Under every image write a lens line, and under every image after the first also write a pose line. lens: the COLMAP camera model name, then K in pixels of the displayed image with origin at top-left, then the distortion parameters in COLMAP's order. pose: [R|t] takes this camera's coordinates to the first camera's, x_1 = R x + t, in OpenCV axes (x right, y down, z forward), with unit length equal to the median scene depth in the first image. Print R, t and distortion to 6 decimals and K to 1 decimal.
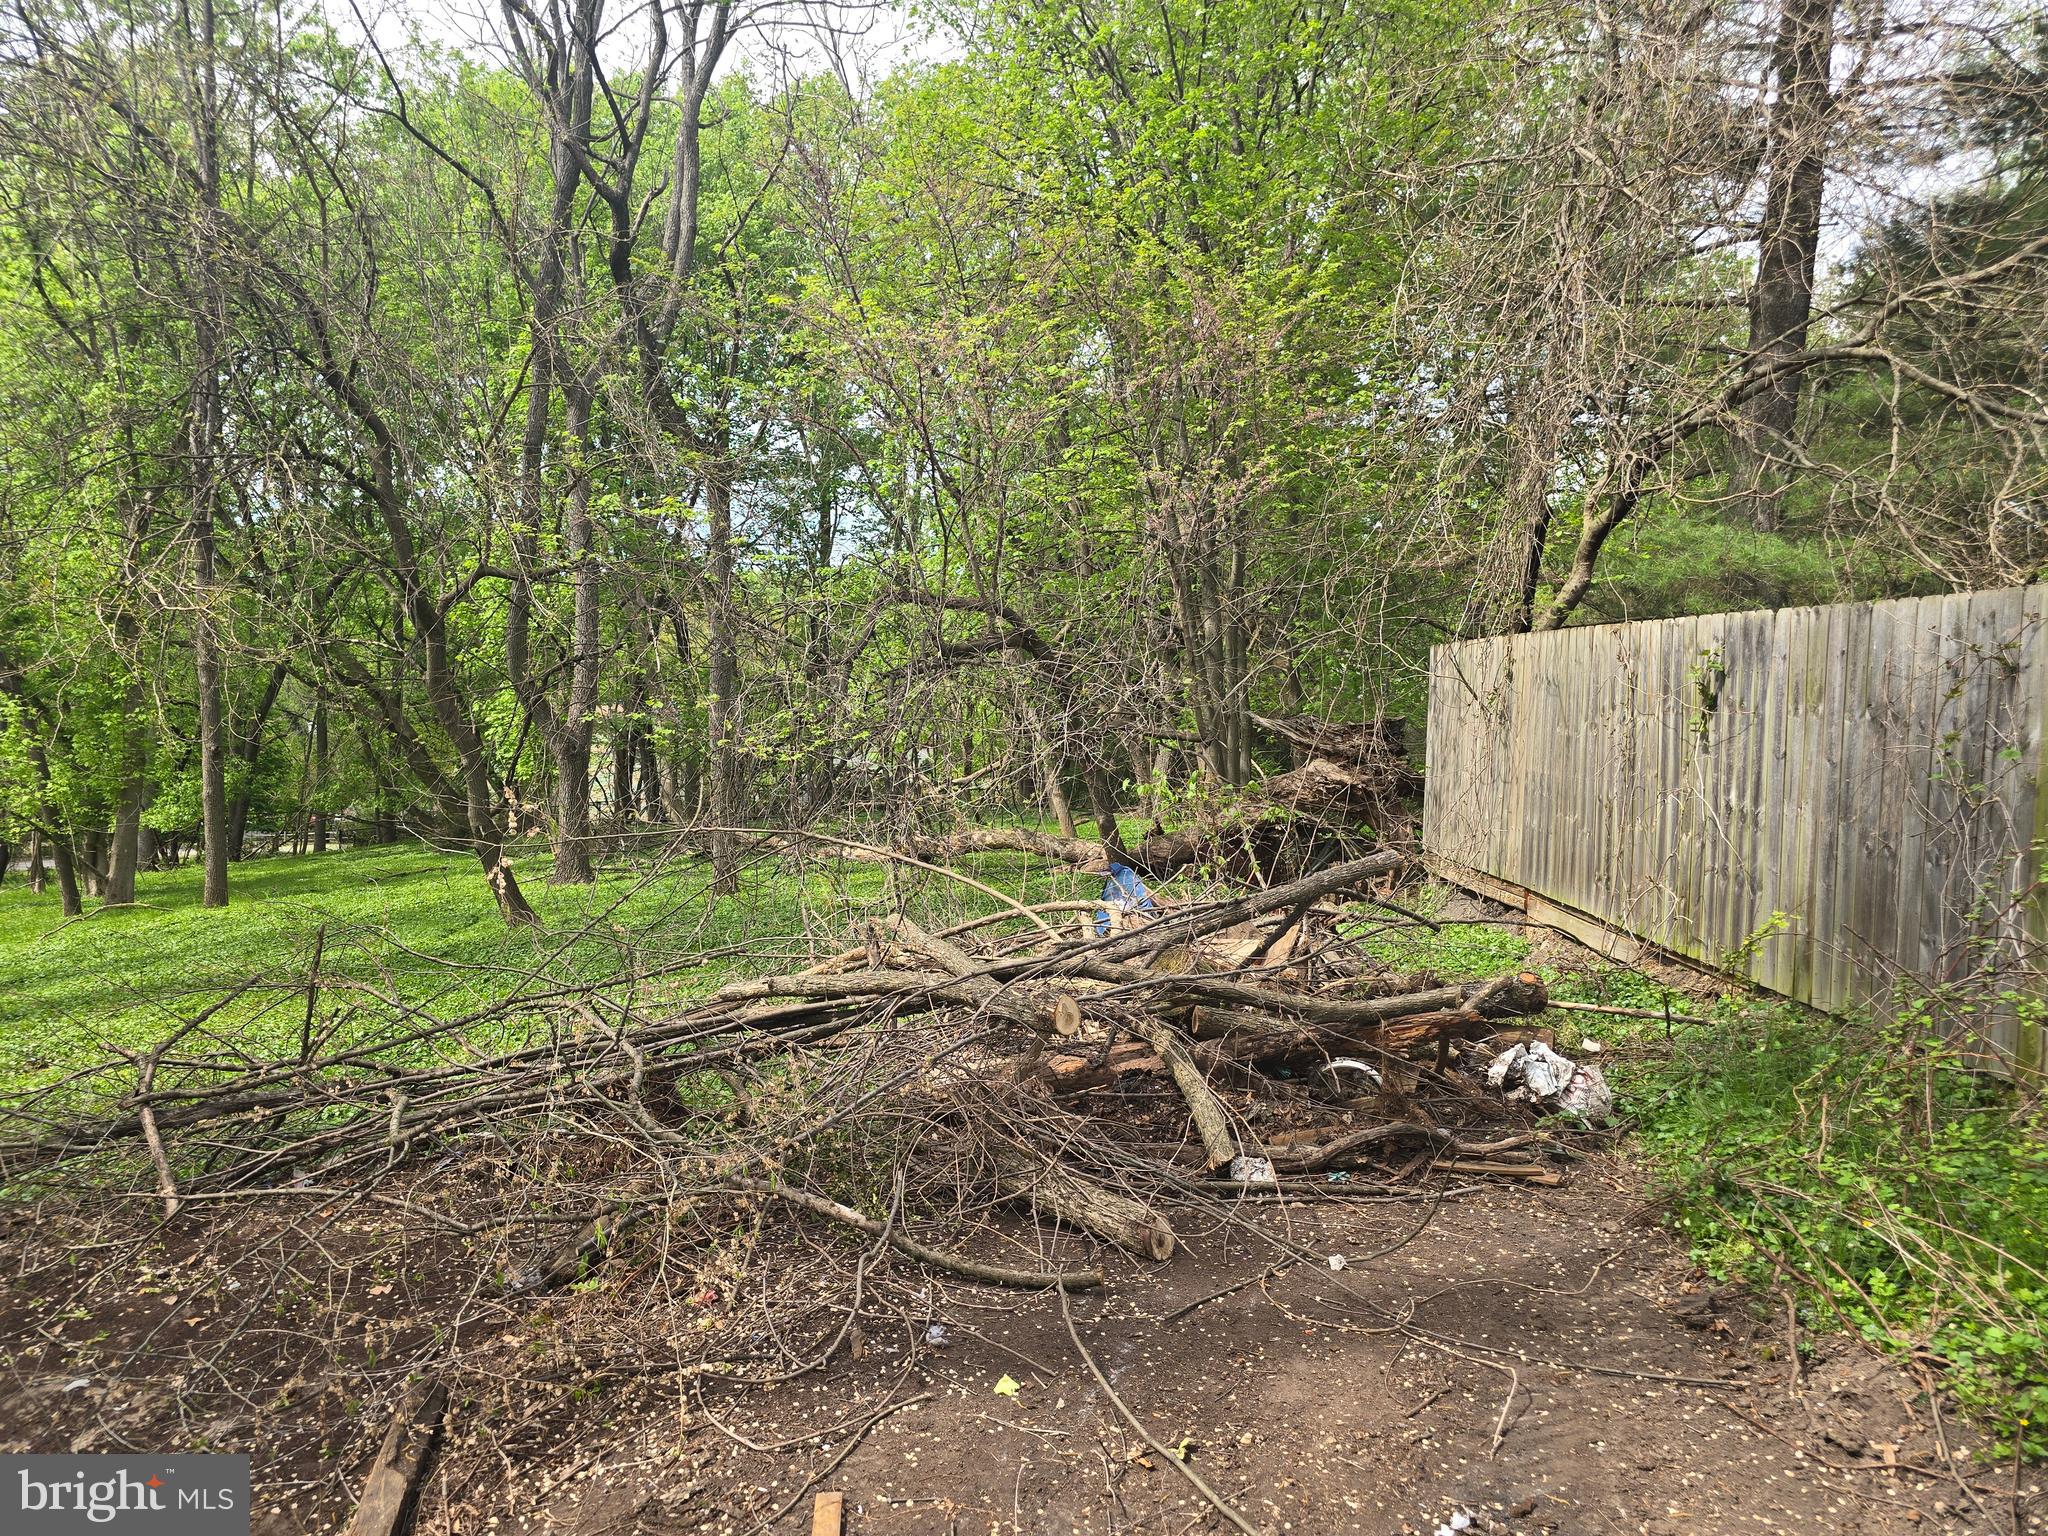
lens RADIAL K [[1374.1, 0, 989.9], [0, 1374.1, 763.2], [0, 0, 1]] dist [0.060396, -0.056584]
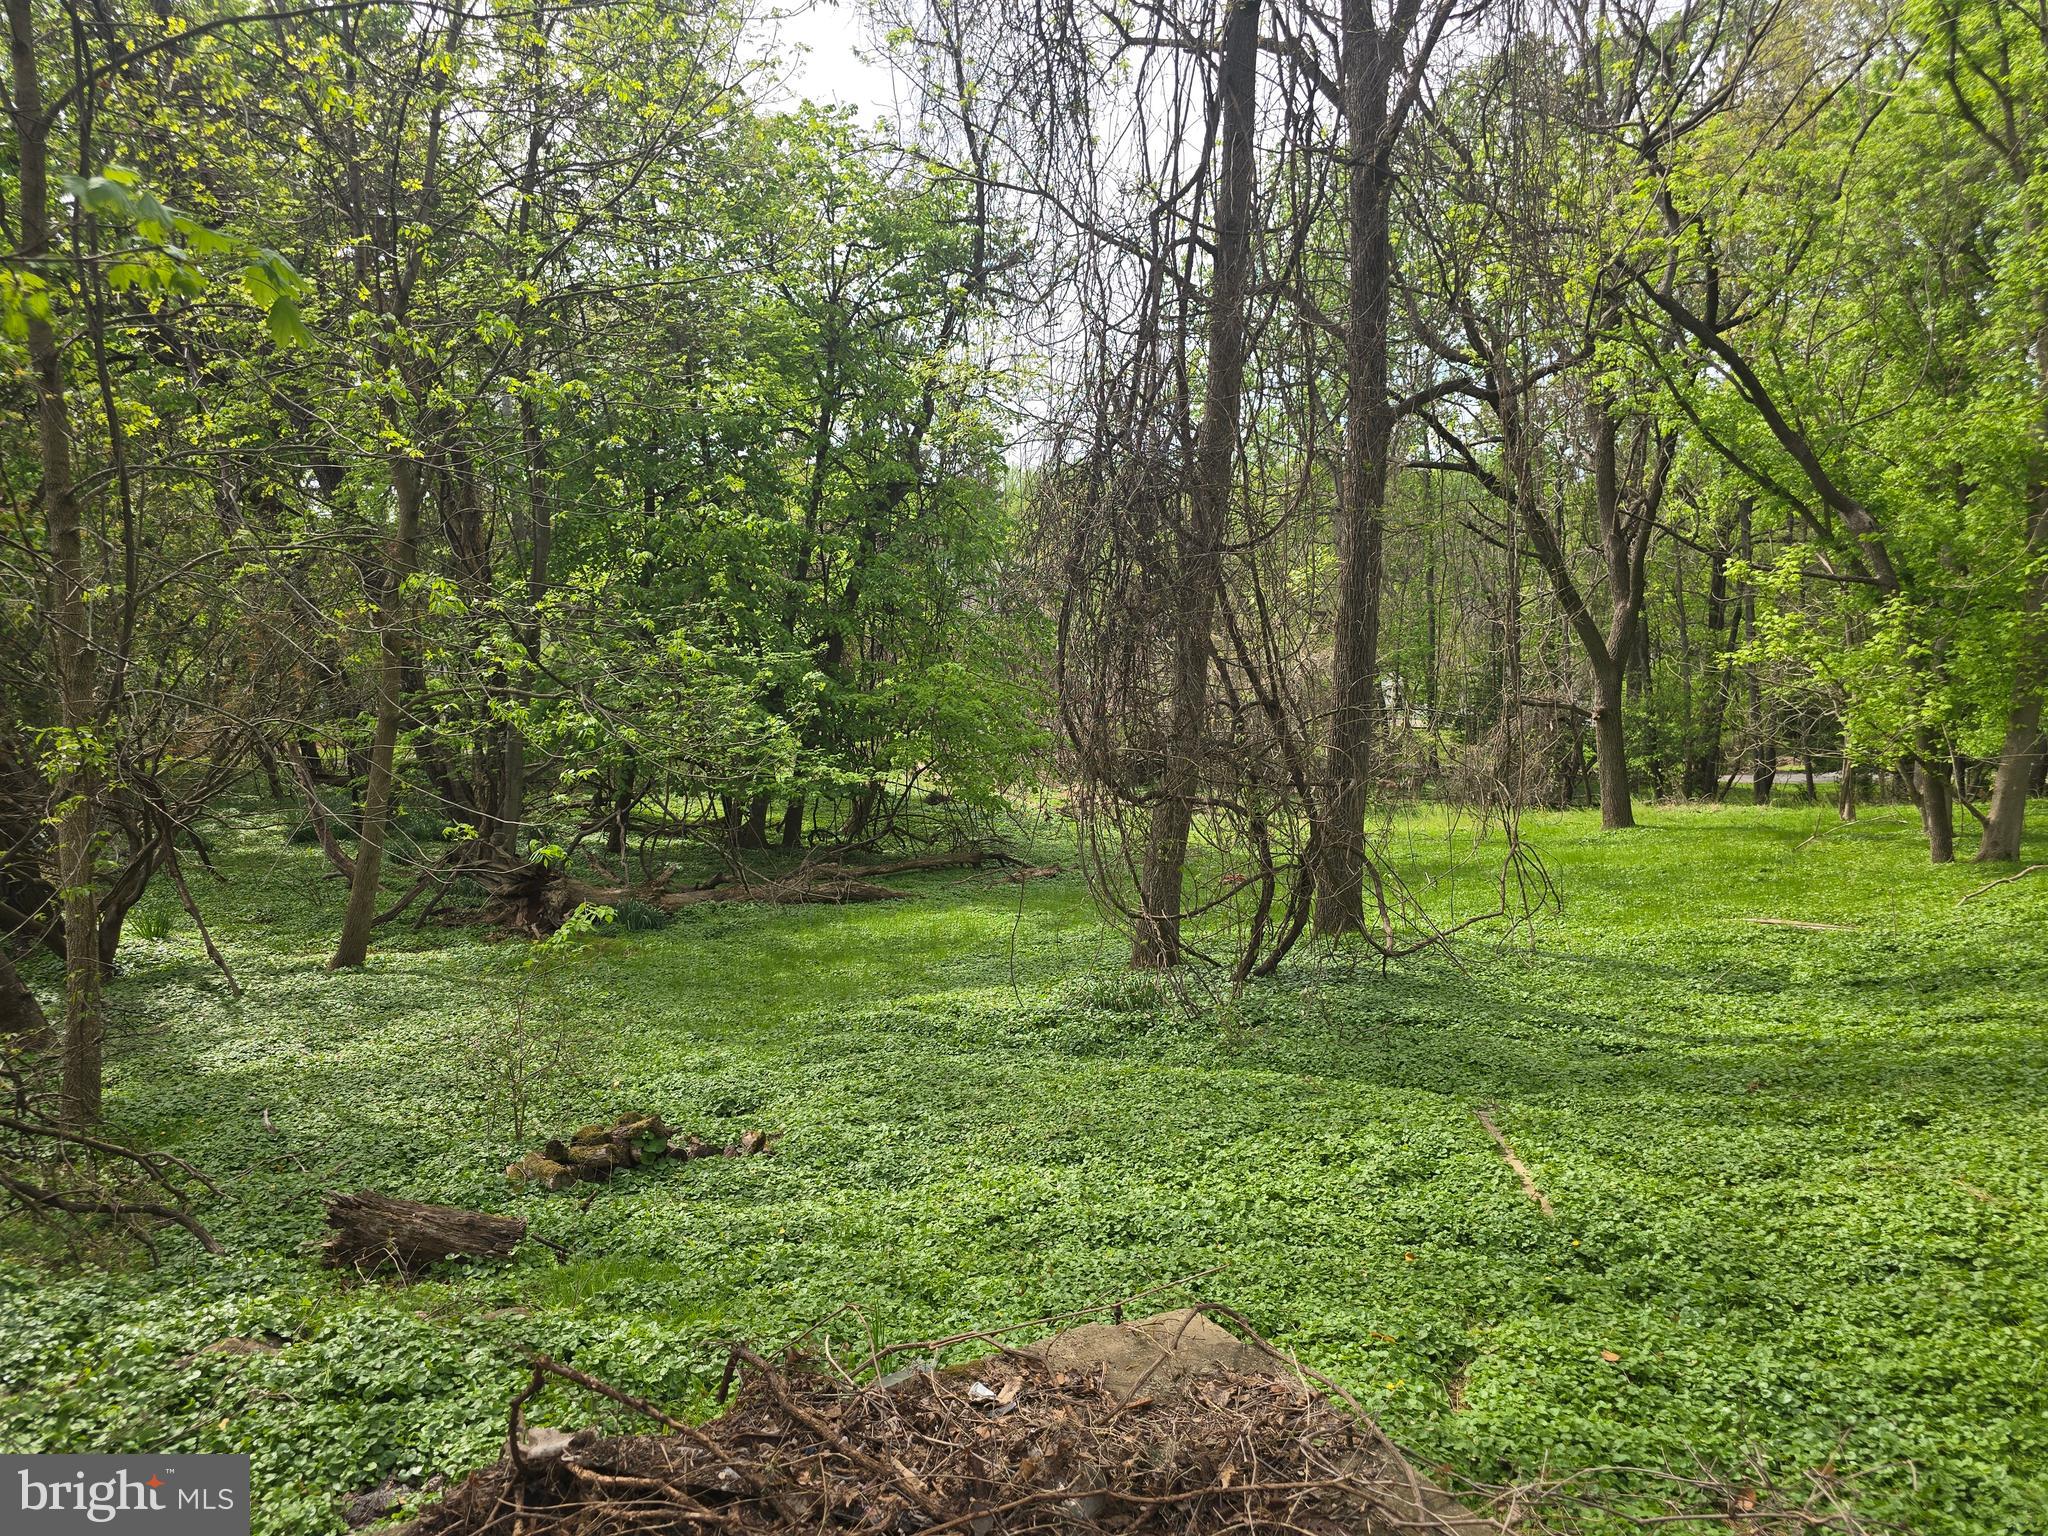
lens RADIAL K [[1374.1, 0, 1016.6], [0, 1374.1, 778.6], [0, 0, 1]] dist [0.060396, -0.056584]
pose [[0.473357, 0.076901, -0.877508, -0.760131], [-0.014145, 0.996717, 0.079718, 0.011894], [0.880757, -0.025322, 0.472891, 0.524725]]
